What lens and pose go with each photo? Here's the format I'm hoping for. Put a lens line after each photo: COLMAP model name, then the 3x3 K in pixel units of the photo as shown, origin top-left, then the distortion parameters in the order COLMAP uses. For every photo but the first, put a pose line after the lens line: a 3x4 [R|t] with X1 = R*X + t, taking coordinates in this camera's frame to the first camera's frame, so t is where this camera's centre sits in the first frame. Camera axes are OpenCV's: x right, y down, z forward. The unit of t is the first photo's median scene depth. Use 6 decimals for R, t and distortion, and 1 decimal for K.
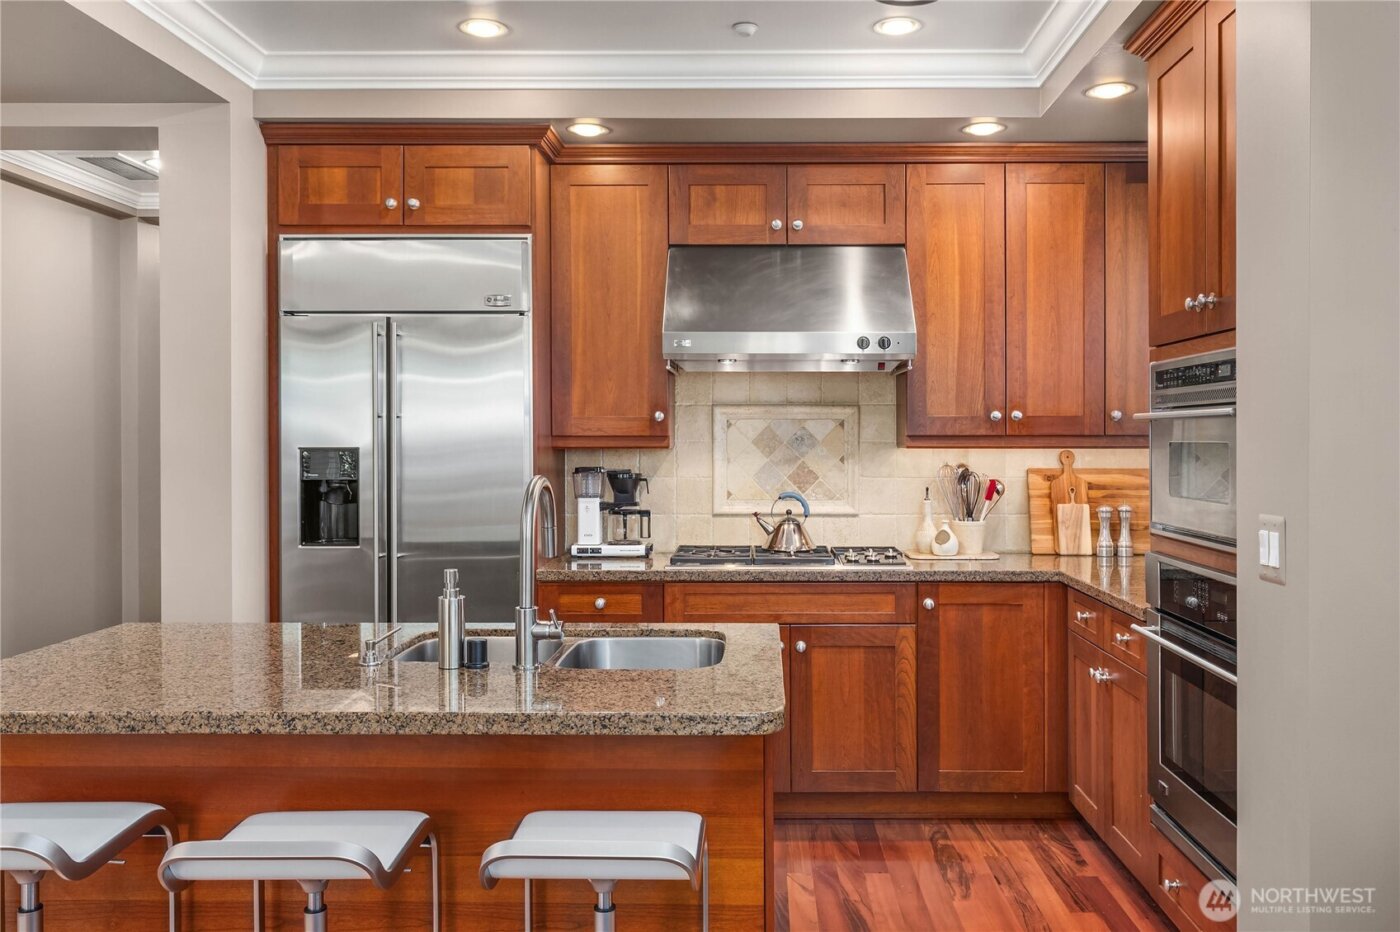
lens RADIAL K [[1173.5, 0, 706.8], [0, 1173.5, 440.6], [0, 0, 1]] dist [0.010639, 0.002832]
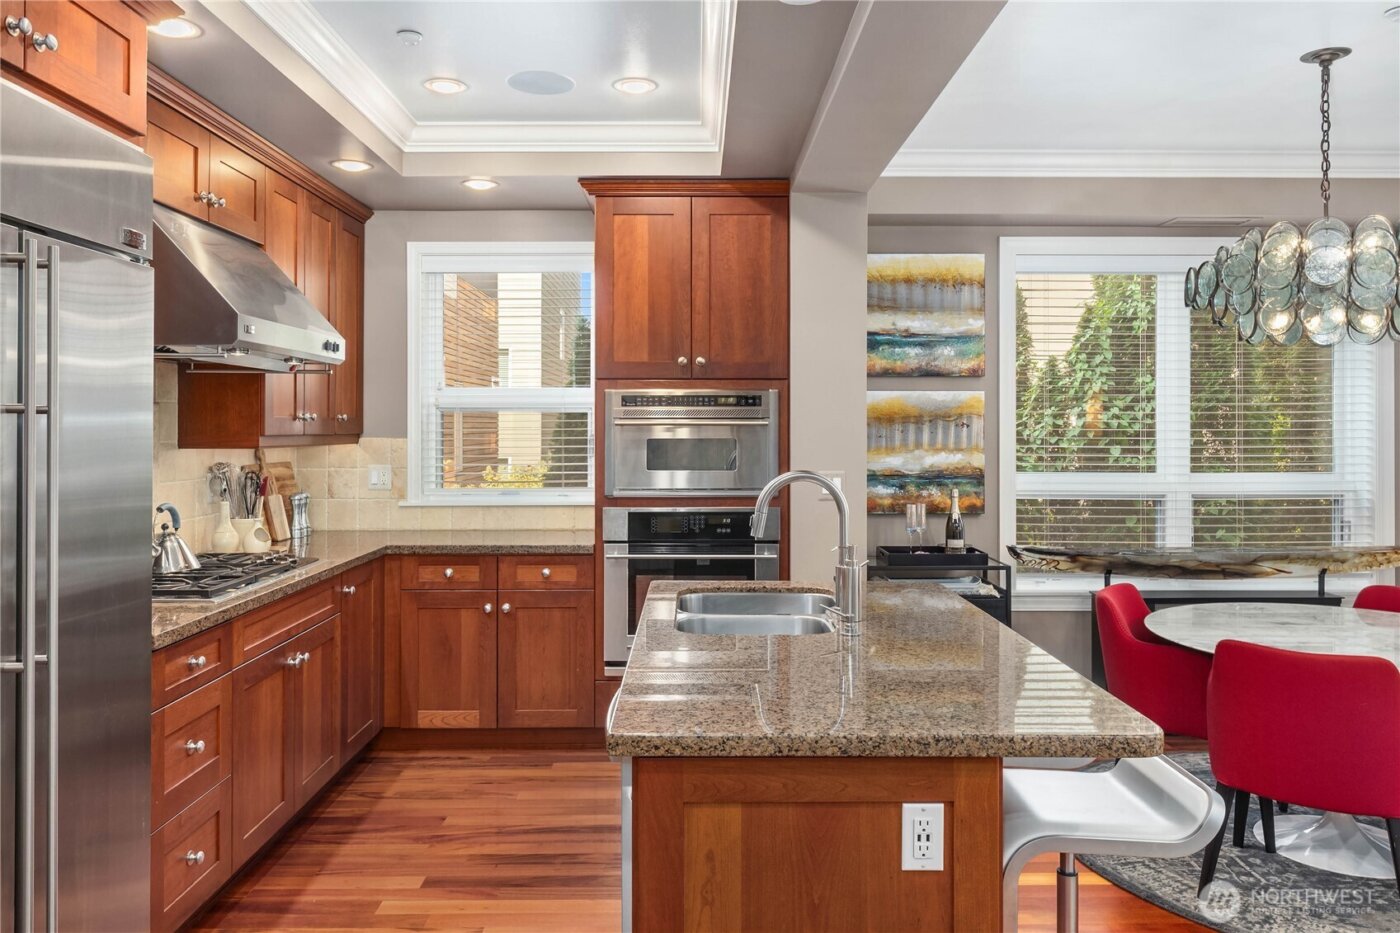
lens RADIAL K [[1076.6, 0, 702.0], [0, 1076.6, 410.3], [0, 0, 1]] dist [0.000699, -0.004883]
pose [[-0.046067, 0.014391, 0.998835, -0.757631], [0.003309, 0.999893, -0.014253, -0.011652], [-0.998933, 0.002649, -0.046109, 0.658850]]
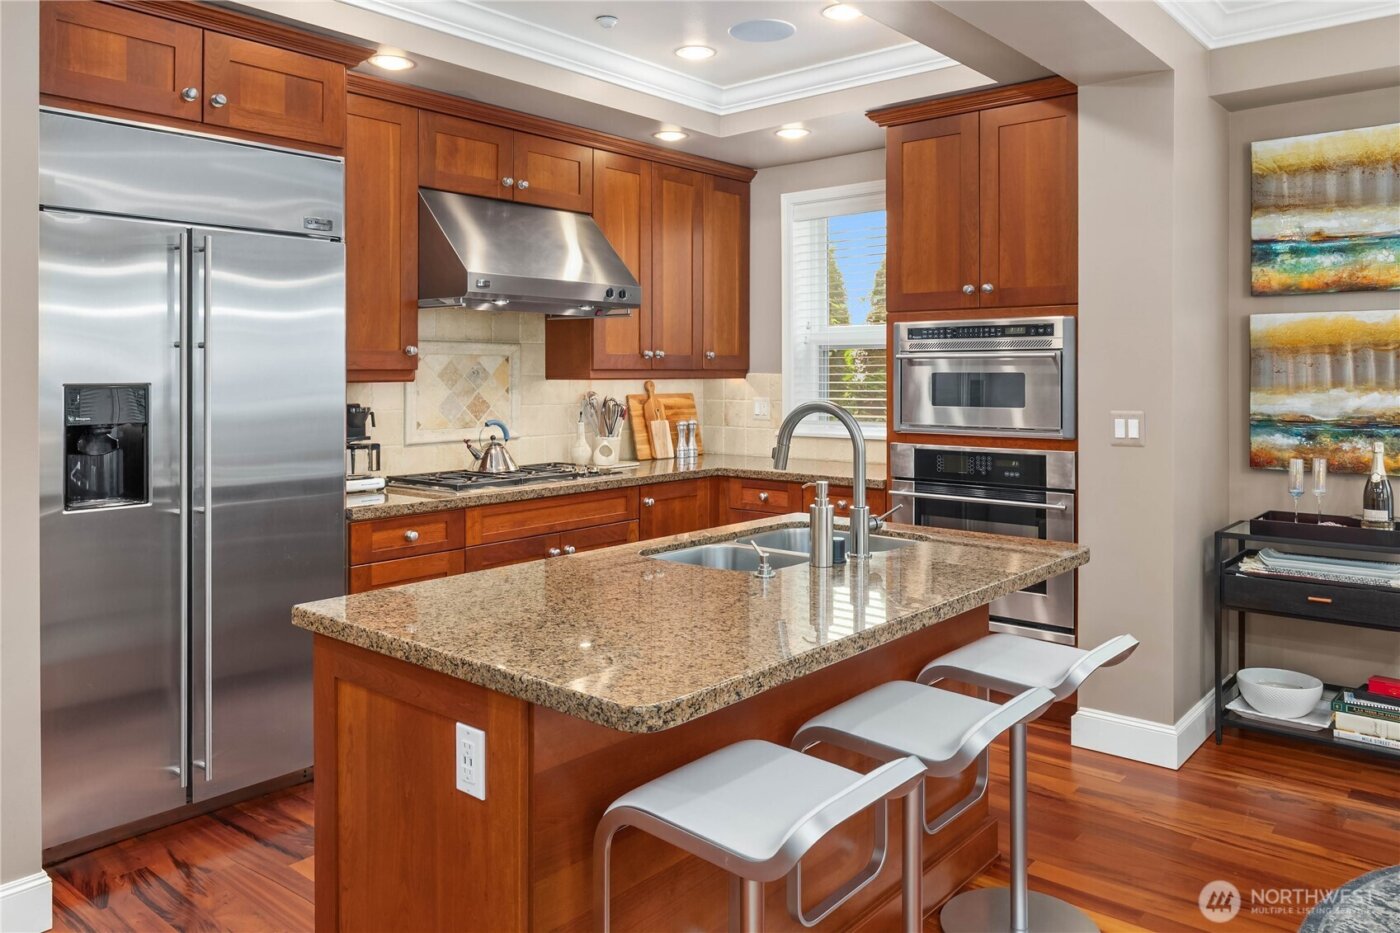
lens RADIAL K [[1024.3, 0, 673.1], [0, 1024.3, 370.0], [0, 0, 1]] dist [-0.000009, -0.001872]
pose [[0.629458, 0.000440, 0.777034, -0.601014], [0.004094, 0.999984, -0.003883, 0.000863], [-0.777024, 0.005625, 0.629446, 0.258514]]
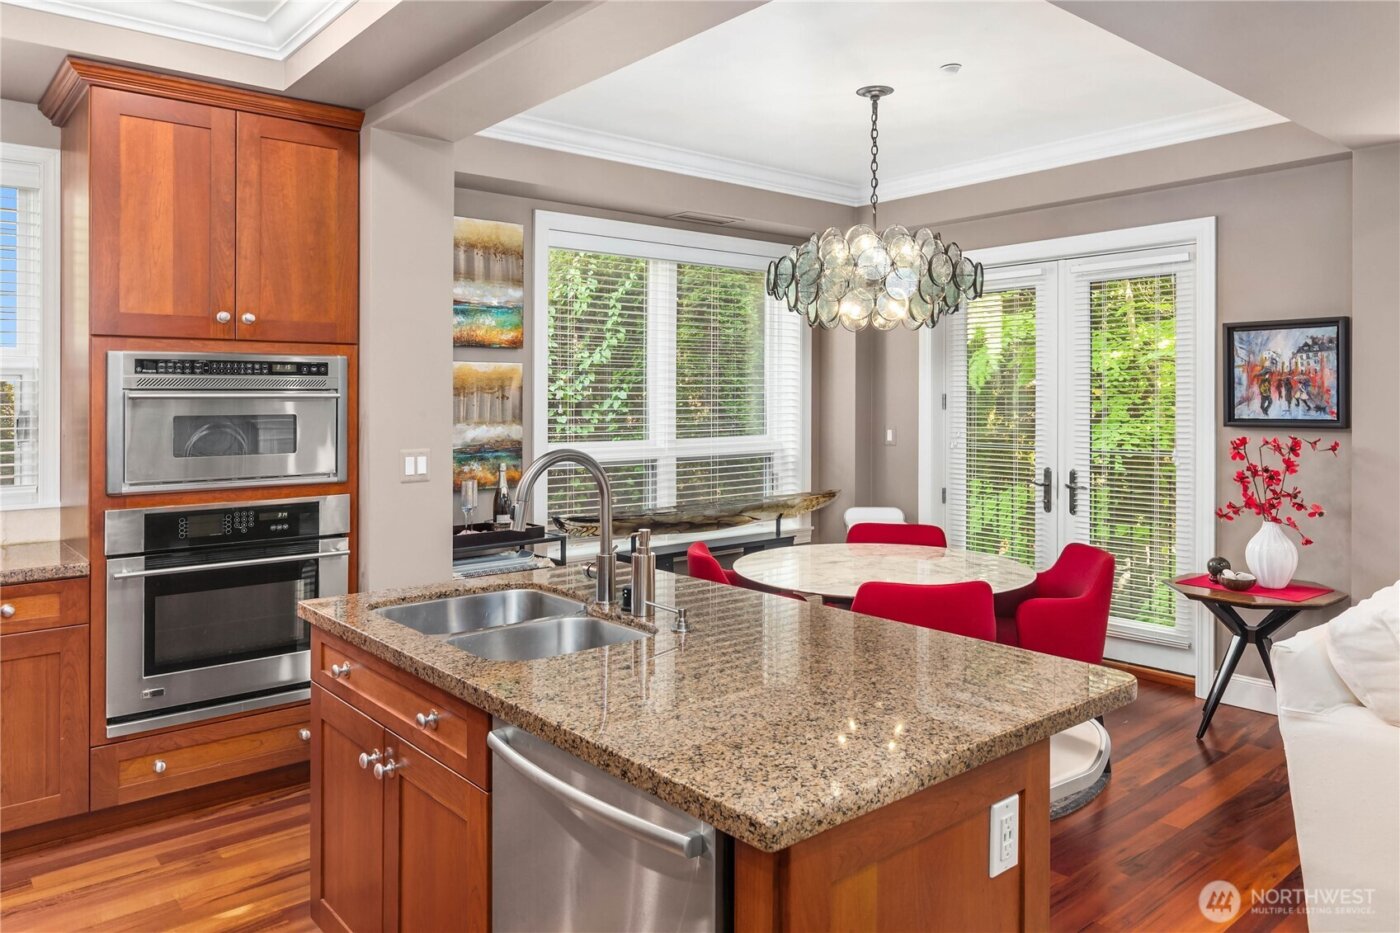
lens RADIAL K [[991.3, 0, 758.4], [0, 991.3, 390.8], [0, 0, 1]] dist [0.008287, -0.001051]
pose [[-0.695160, 0.007021, 0.718821, -0.546200], [0.005697, 0.999975, -0.004257, -0.012241], [-0.718833, 0.001136, -0.695182, 0.862581]]
